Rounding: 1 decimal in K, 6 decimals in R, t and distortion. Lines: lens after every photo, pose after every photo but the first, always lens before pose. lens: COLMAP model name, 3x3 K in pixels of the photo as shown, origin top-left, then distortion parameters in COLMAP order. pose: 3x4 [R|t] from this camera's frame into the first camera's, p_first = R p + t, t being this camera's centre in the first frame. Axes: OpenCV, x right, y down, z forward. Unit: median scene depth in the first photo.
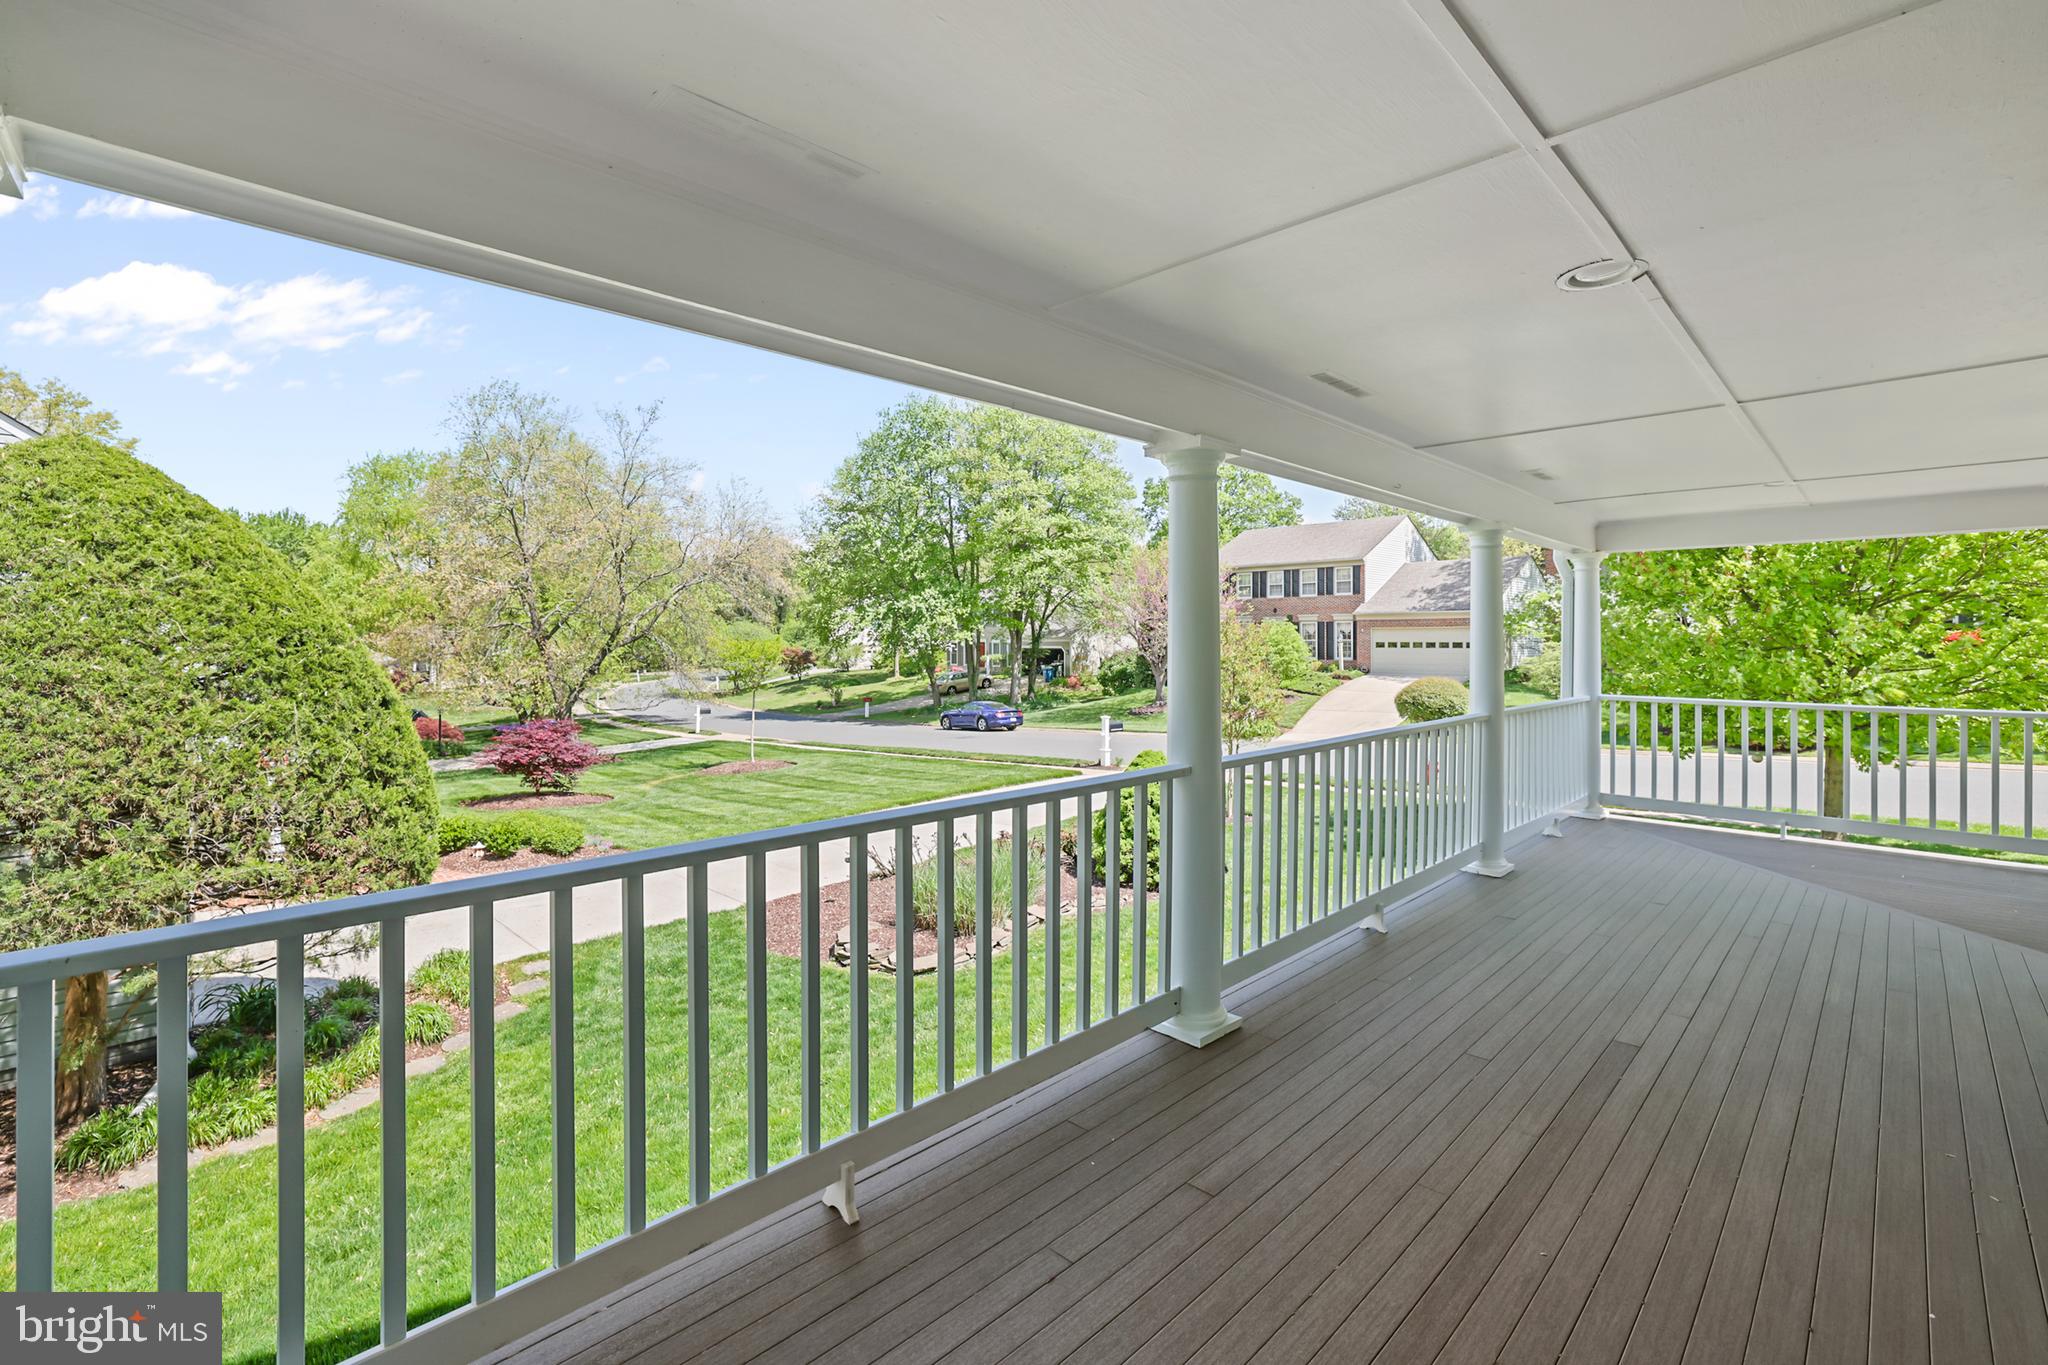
lens RADIAL K [[900.6, 0, 1026.4], [0, 900.6, 668.2], [0, 0, 1]] dist [-0.016143, 0.001311]
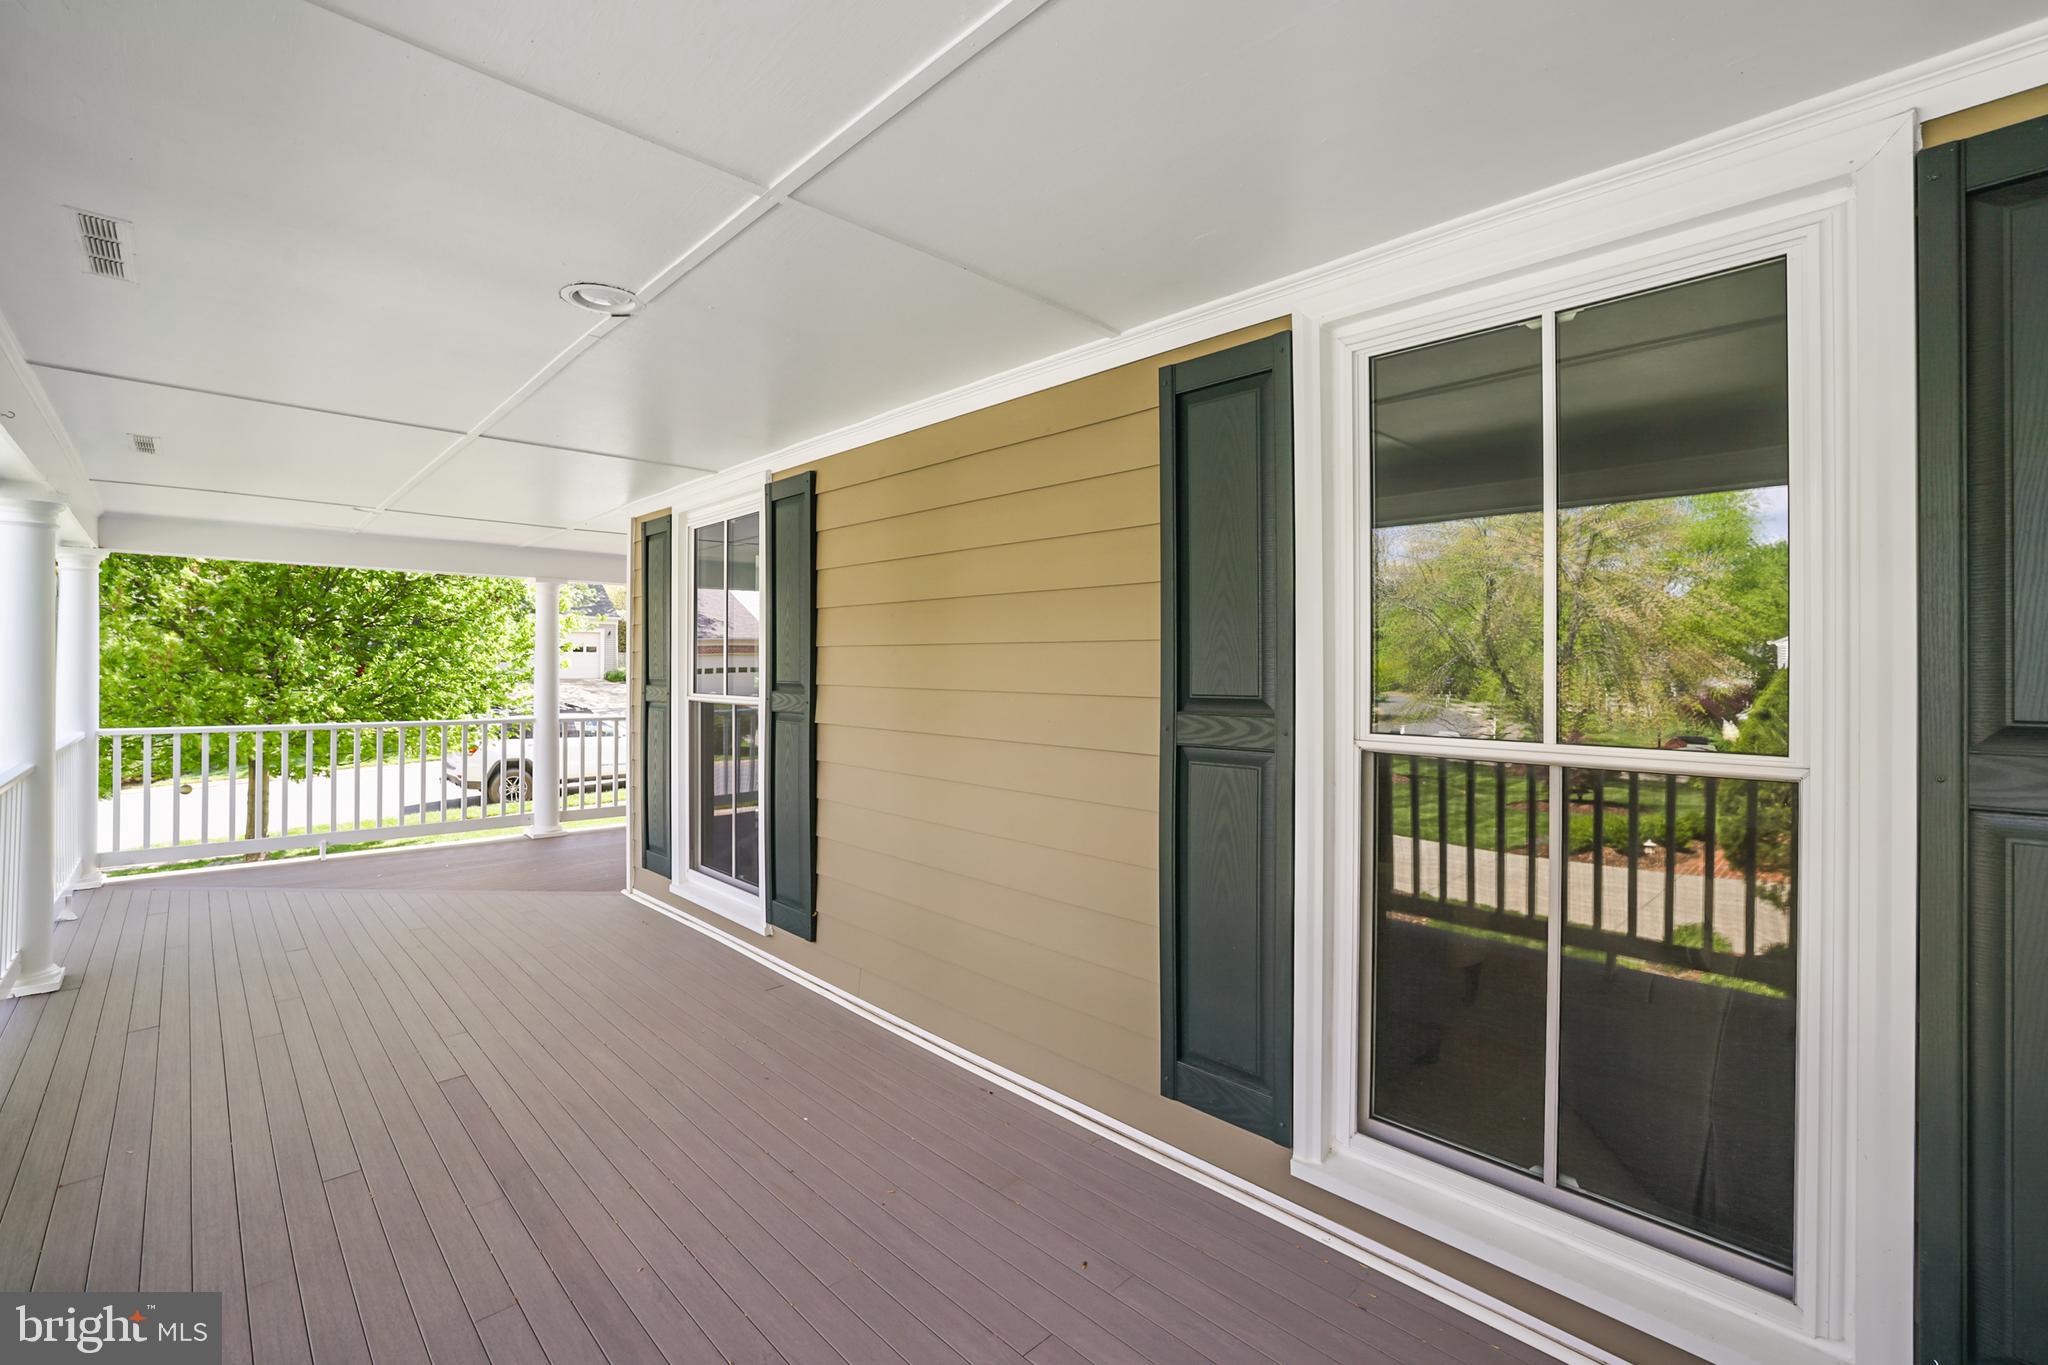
lens RADIAL K [[900.6, 0, 1031.2], [0, 900.6, 671.6], [0, 0, 1]] dist [-0.016143, 0.001311]
pose [[0.031425, -0.007969, 0.999474, -0.087880], [0.030112, 0.999522, 0.007023, -0.001431], [-0.999052, 0.029876, 0.031650, 0.112162]]
